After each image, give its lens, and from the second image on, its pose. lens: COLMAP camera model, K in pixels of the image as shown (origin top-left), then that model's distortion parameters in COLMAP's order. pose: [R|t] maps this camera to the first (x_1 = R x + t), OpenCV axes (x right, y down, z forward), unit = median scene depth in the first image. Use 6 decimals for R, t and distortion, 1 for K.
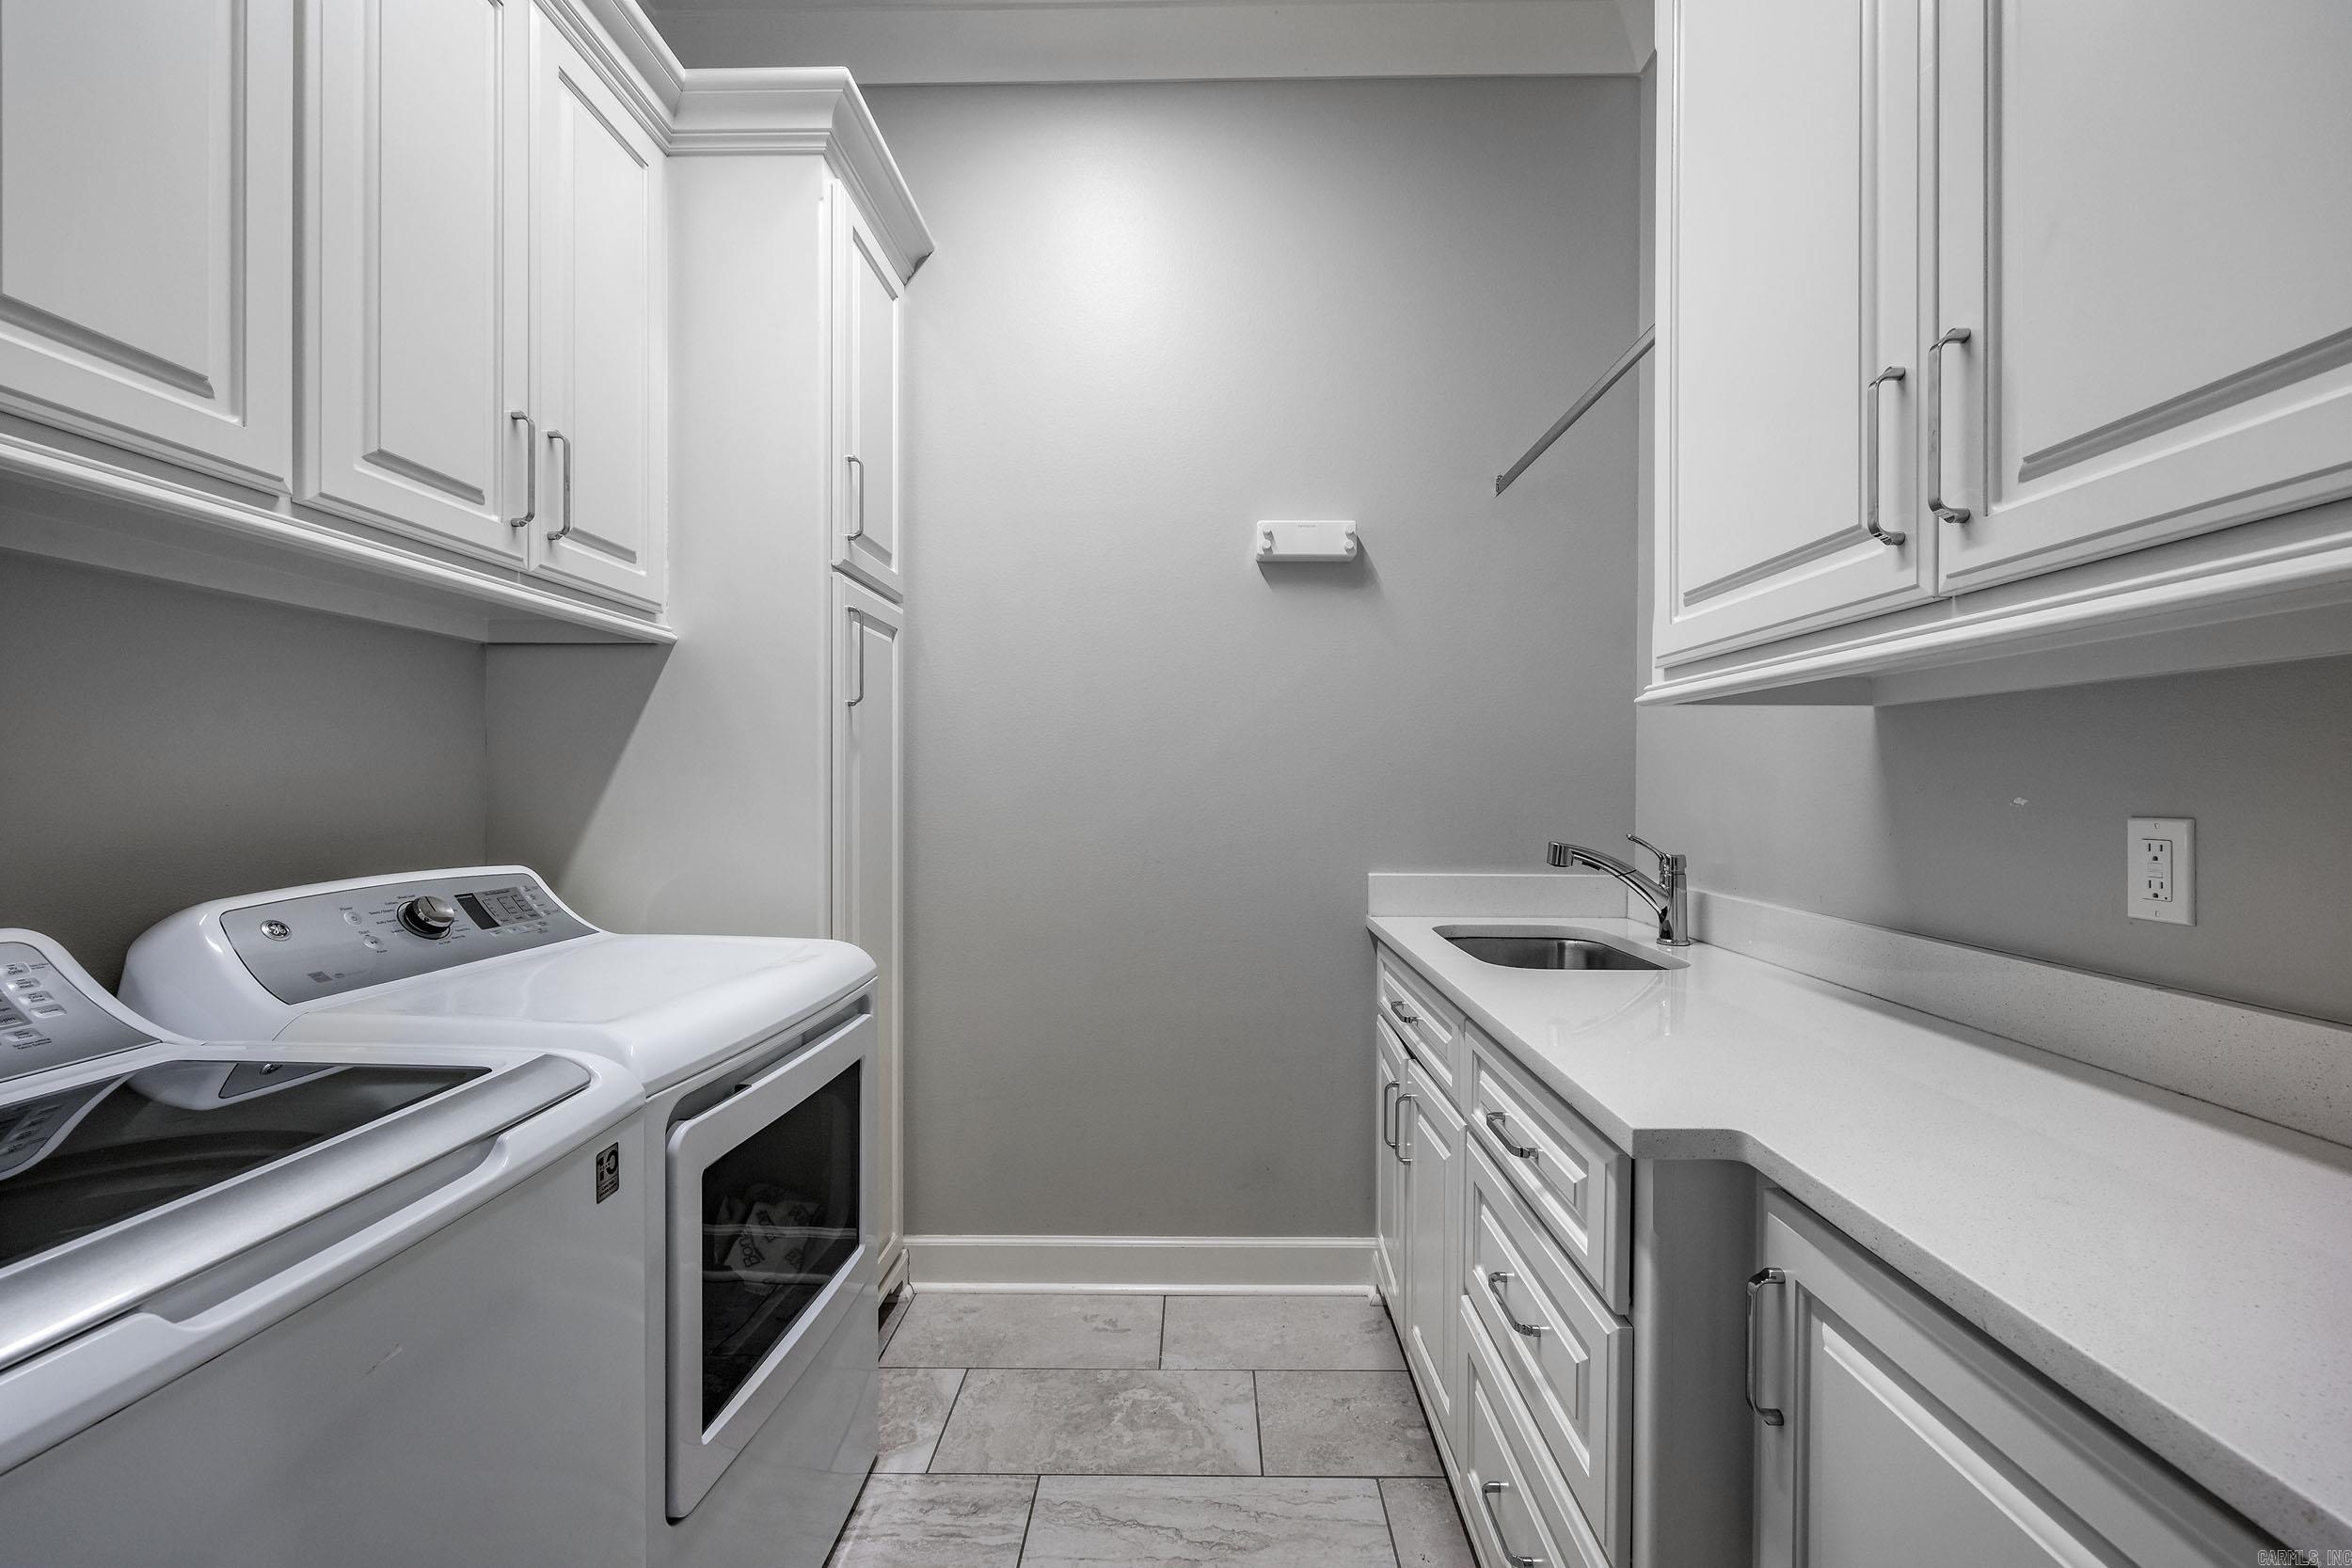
lens RADIAL K [[961.7, 0, 1180.1], [0, 961.7, 787.5], [0, 0, 1]] dist [0.000950, -0.000007]
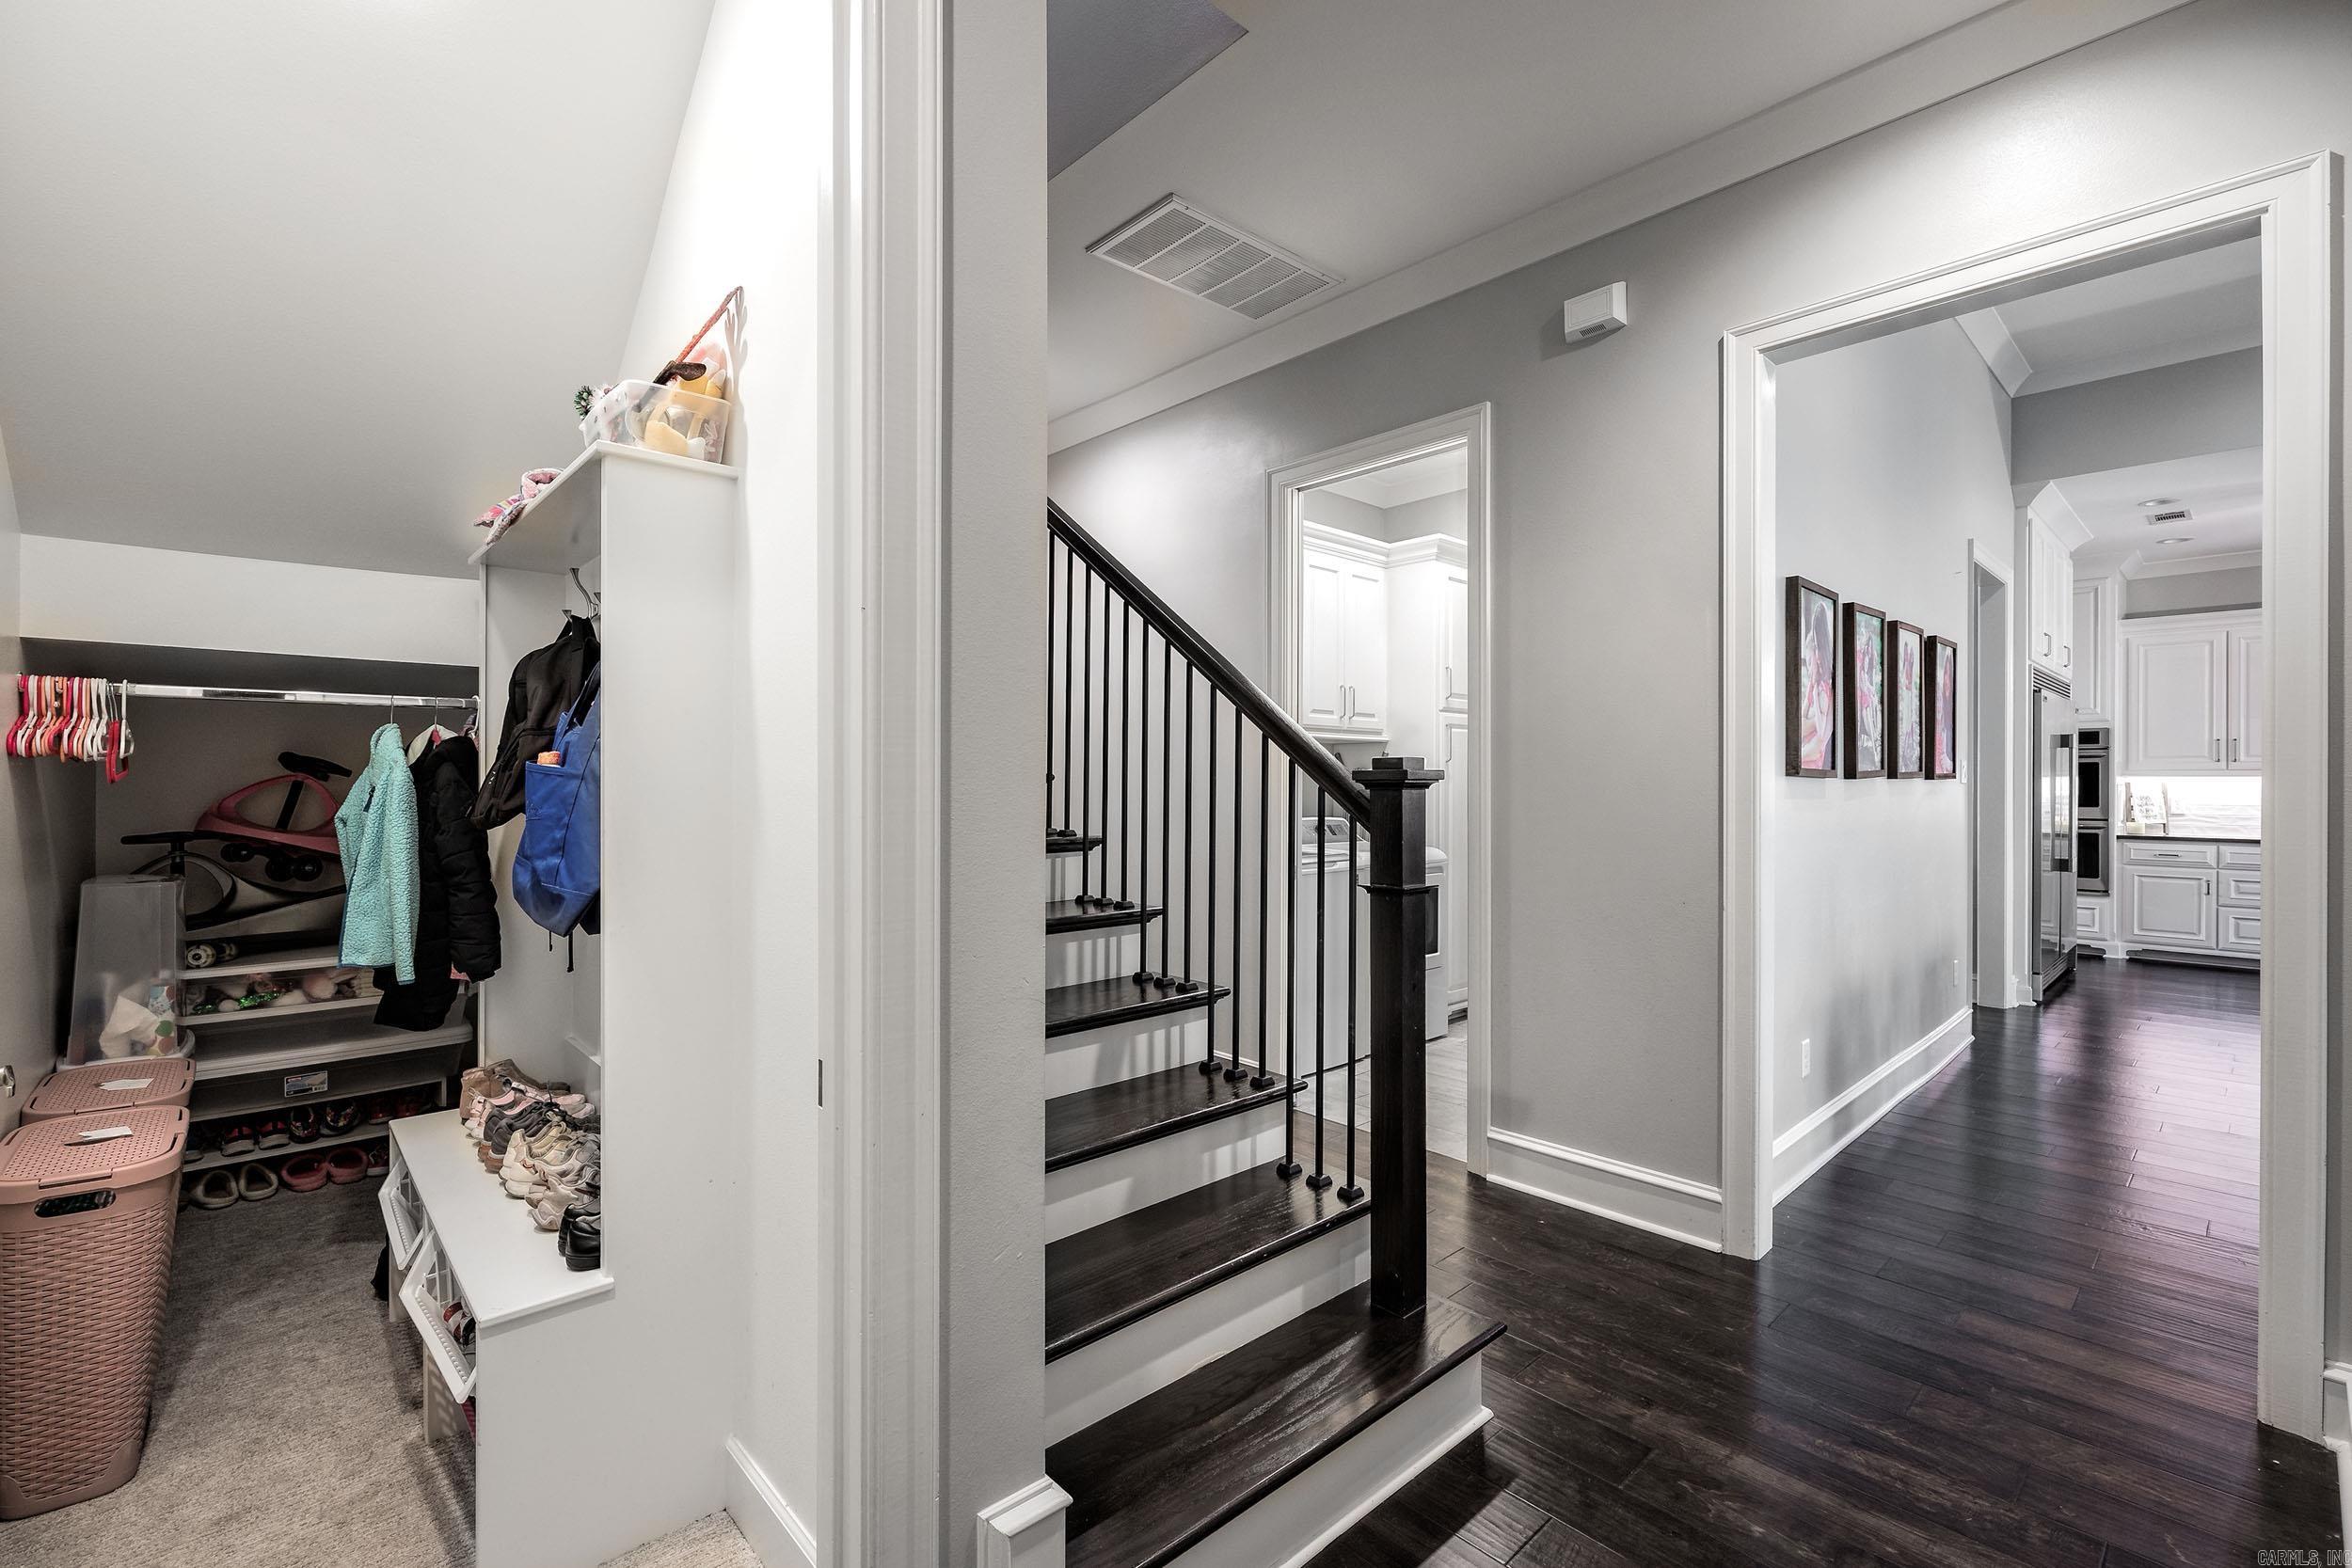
lens RADIAL K [[961.7, 0, 1176.7], [0, 961.7, 784.3], [0, 0, 1]] dist [0.000950, -0.000007]
pose [[0.713450, -0.005253, -0.700687, 1.069496], [0.006249, 0.999980, -0.001134, -0.025560], [0.700678, -0.003570, 0.713468, -1.539260]]
